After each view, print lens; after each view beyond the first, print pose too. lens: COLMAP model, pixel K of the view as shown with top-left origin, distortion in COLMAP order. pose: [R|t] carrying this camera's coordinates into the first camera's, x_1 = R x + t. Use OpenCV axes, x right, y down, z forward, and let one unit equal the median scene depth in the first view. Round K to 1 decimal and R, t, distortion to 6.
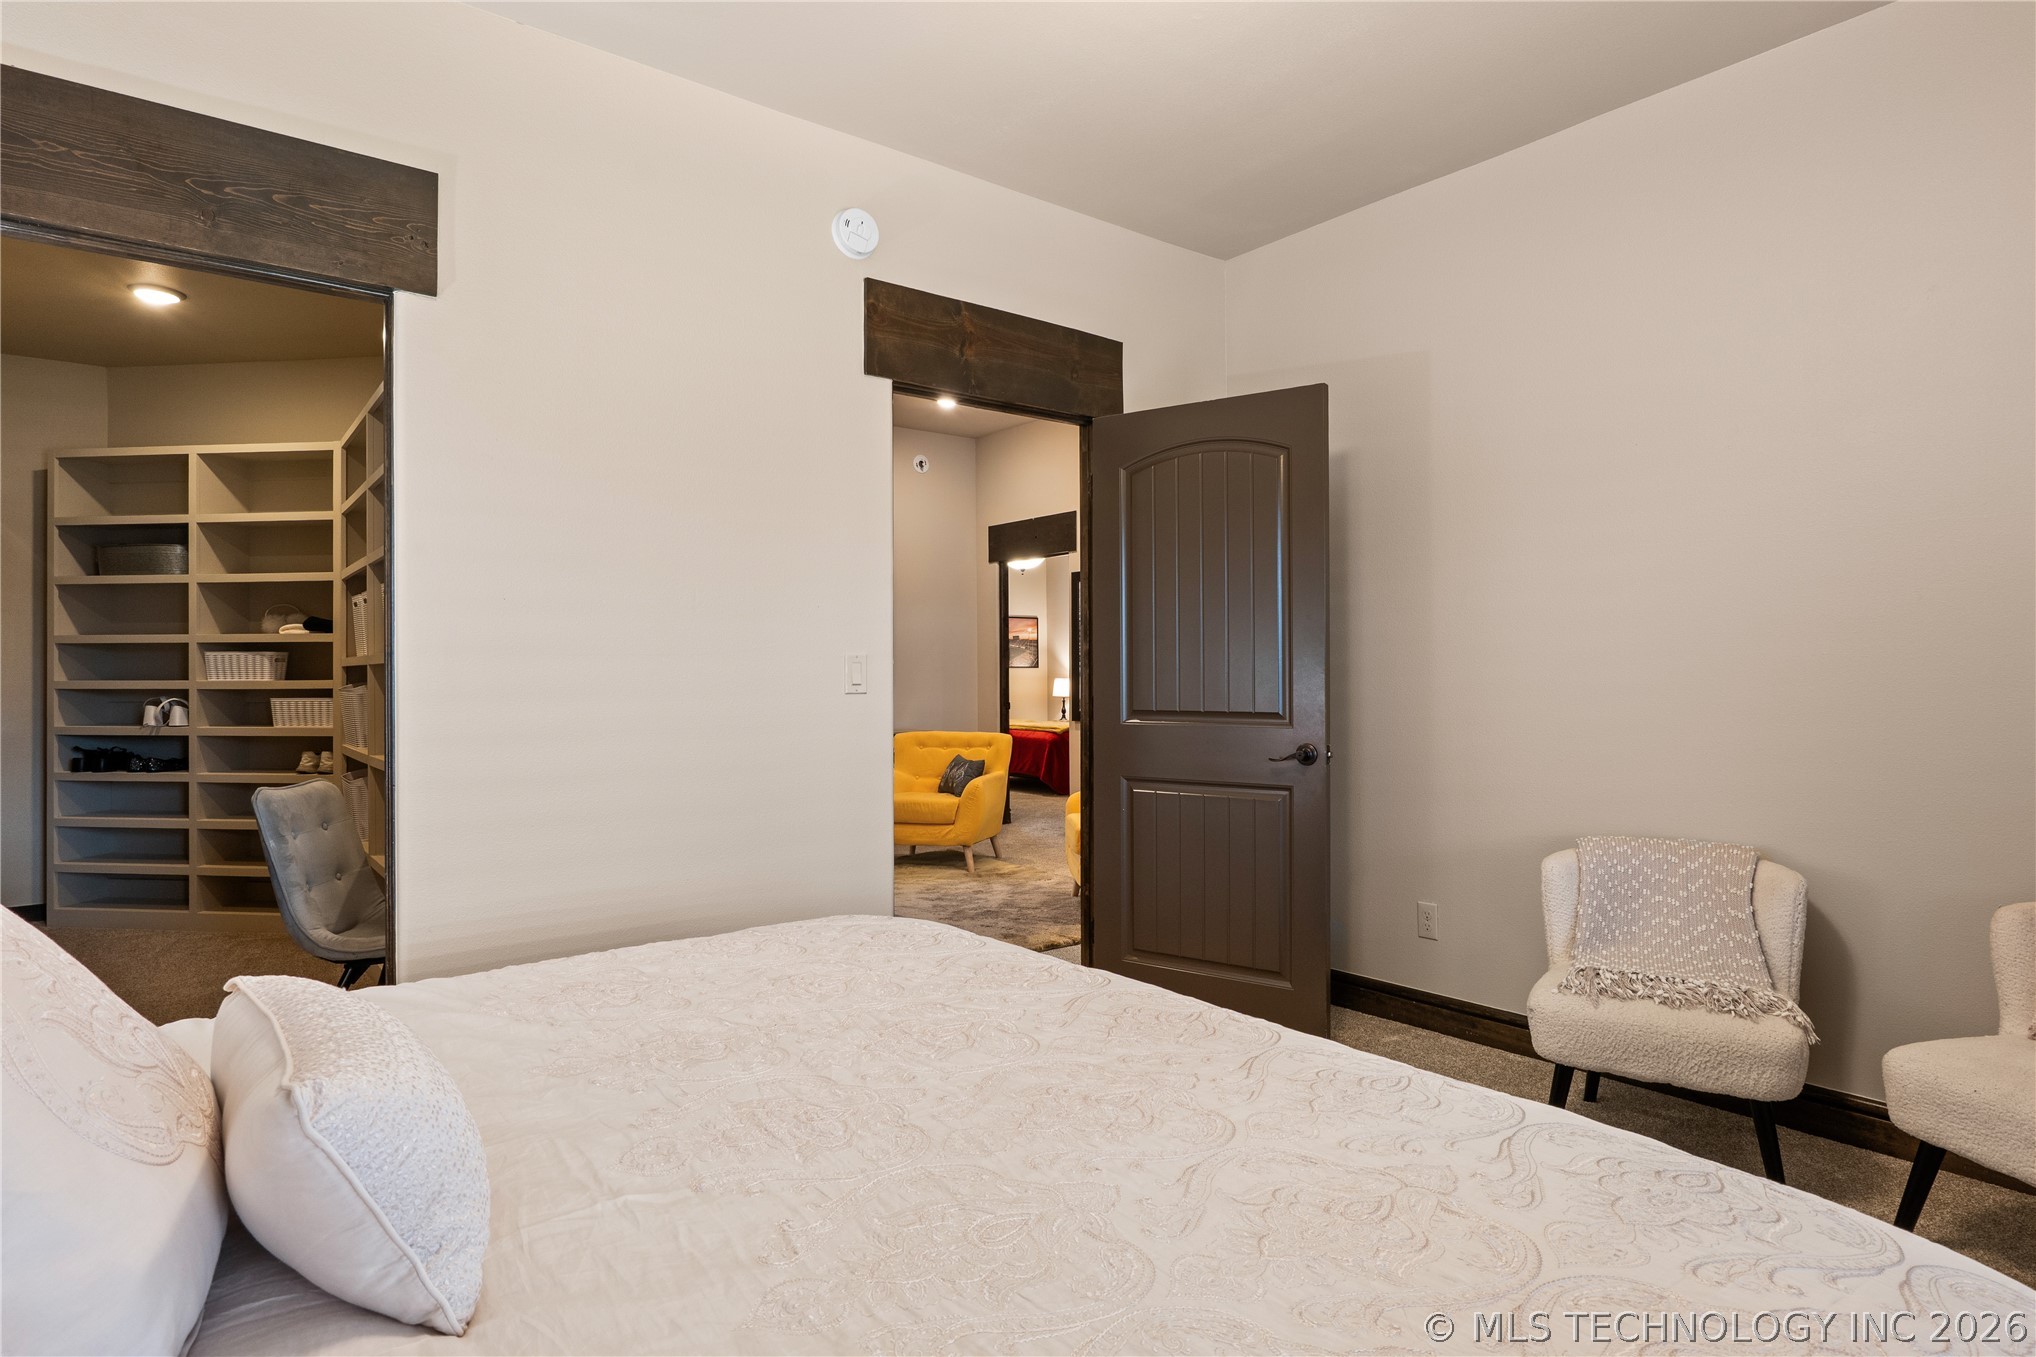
lens RADIAL K [[1068.8, 0, 1021.2], [0, 1068.8, 679.4], [0, 0, 1]] dist [-0.004734, -0.000067]
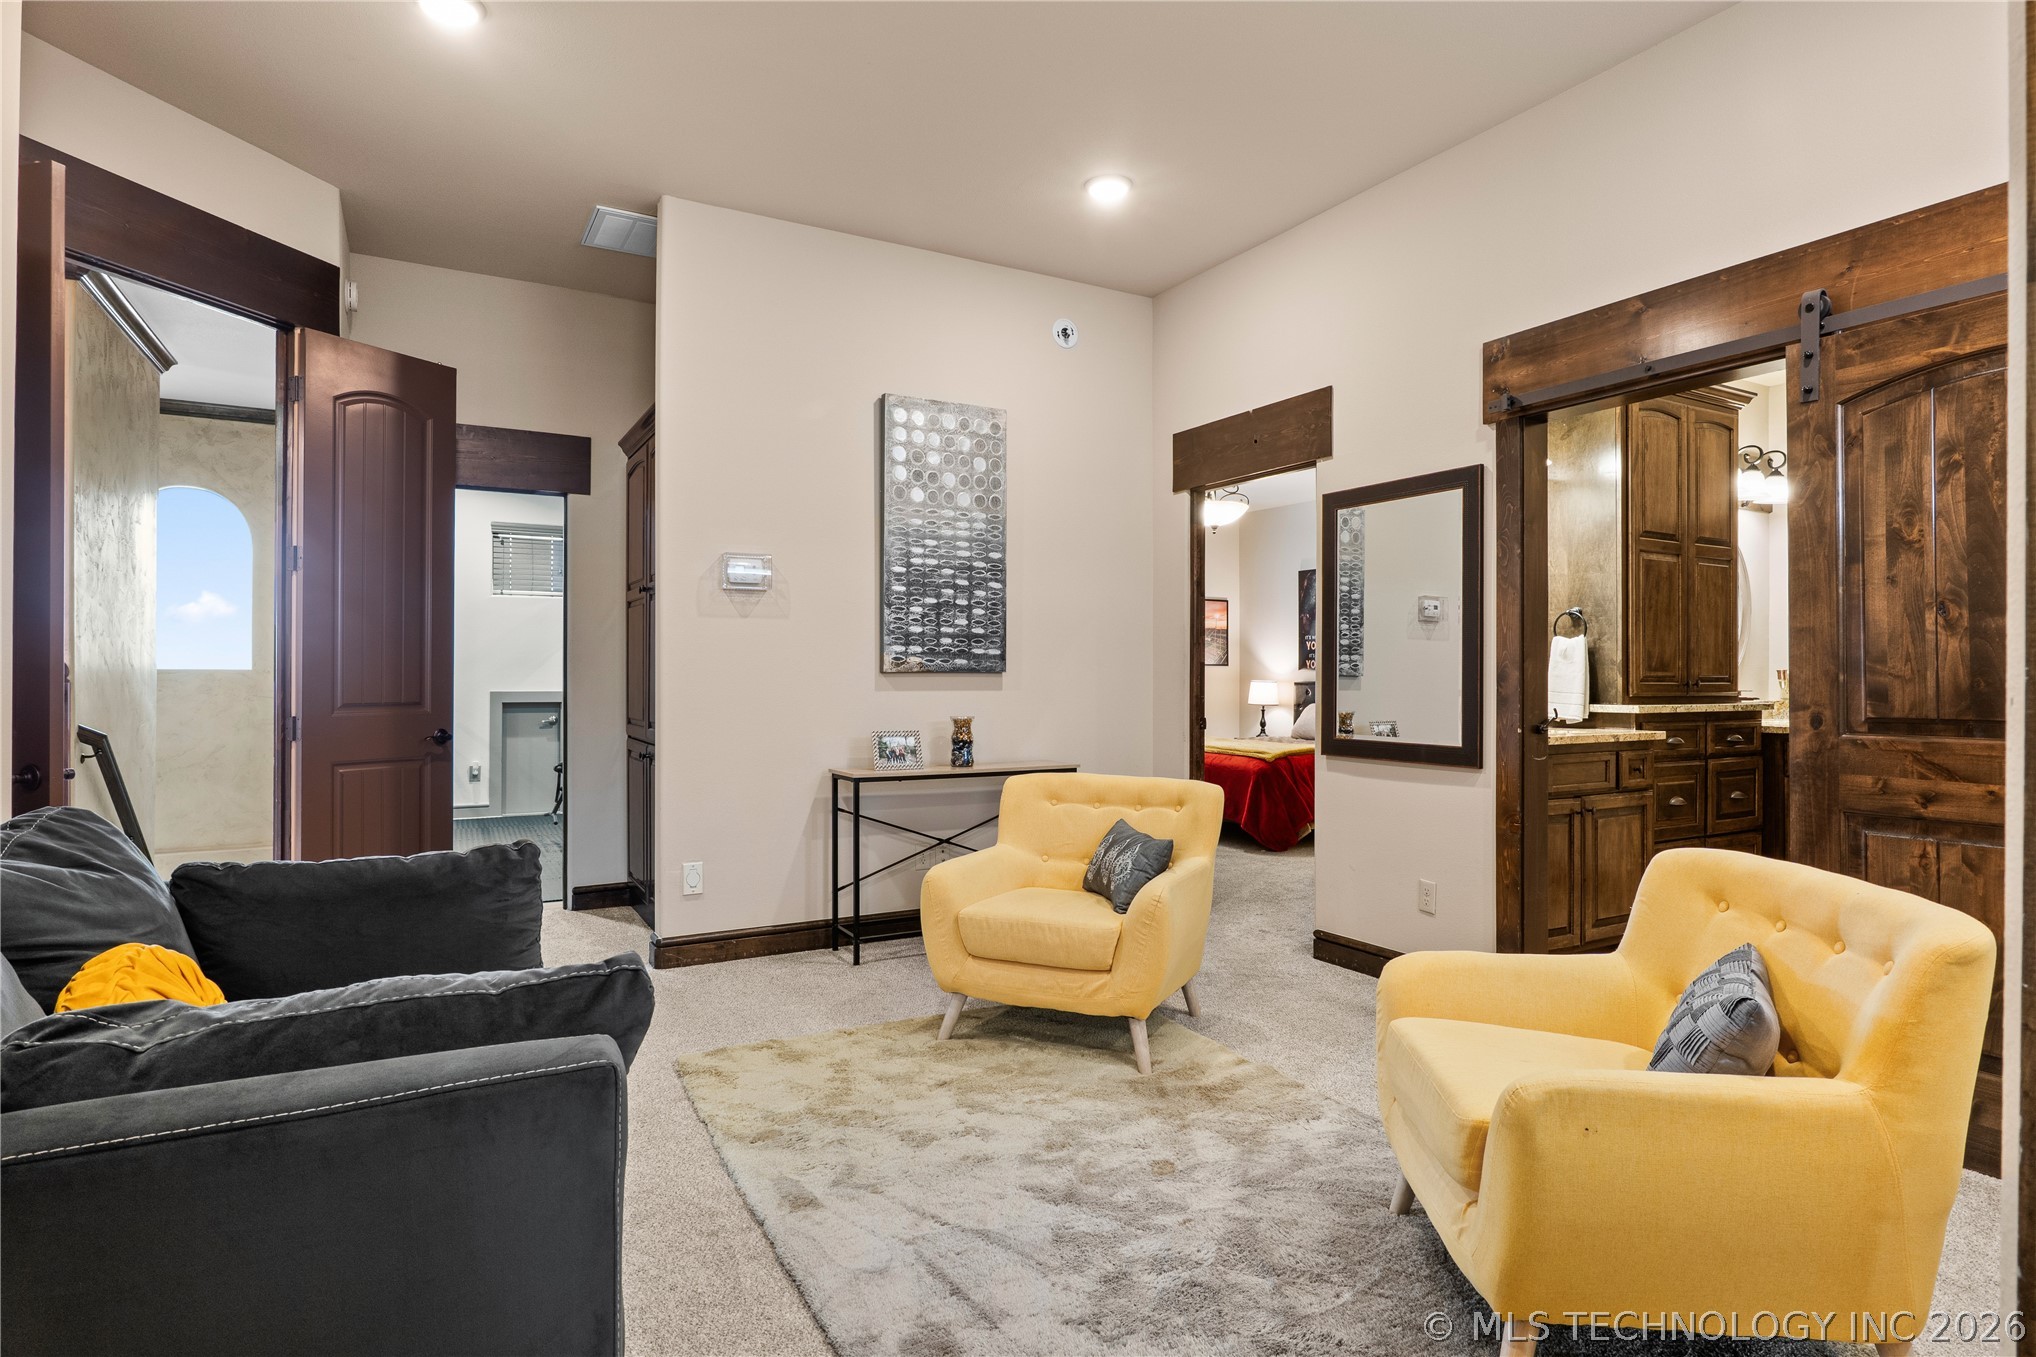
lens RADIAL K [[1068.8, 0, 1018.2], [0, 1068.8, 678.3], [0, 0, 1]] dist [-0.004734, -0.000067]
pose [[0.987798, 0.008752, -0.155494, -0.026955], [-0.009088, 0.999958, -0.001450, 0.000586], [0.155474, 0.002845, 0.987836, 0.459835]]
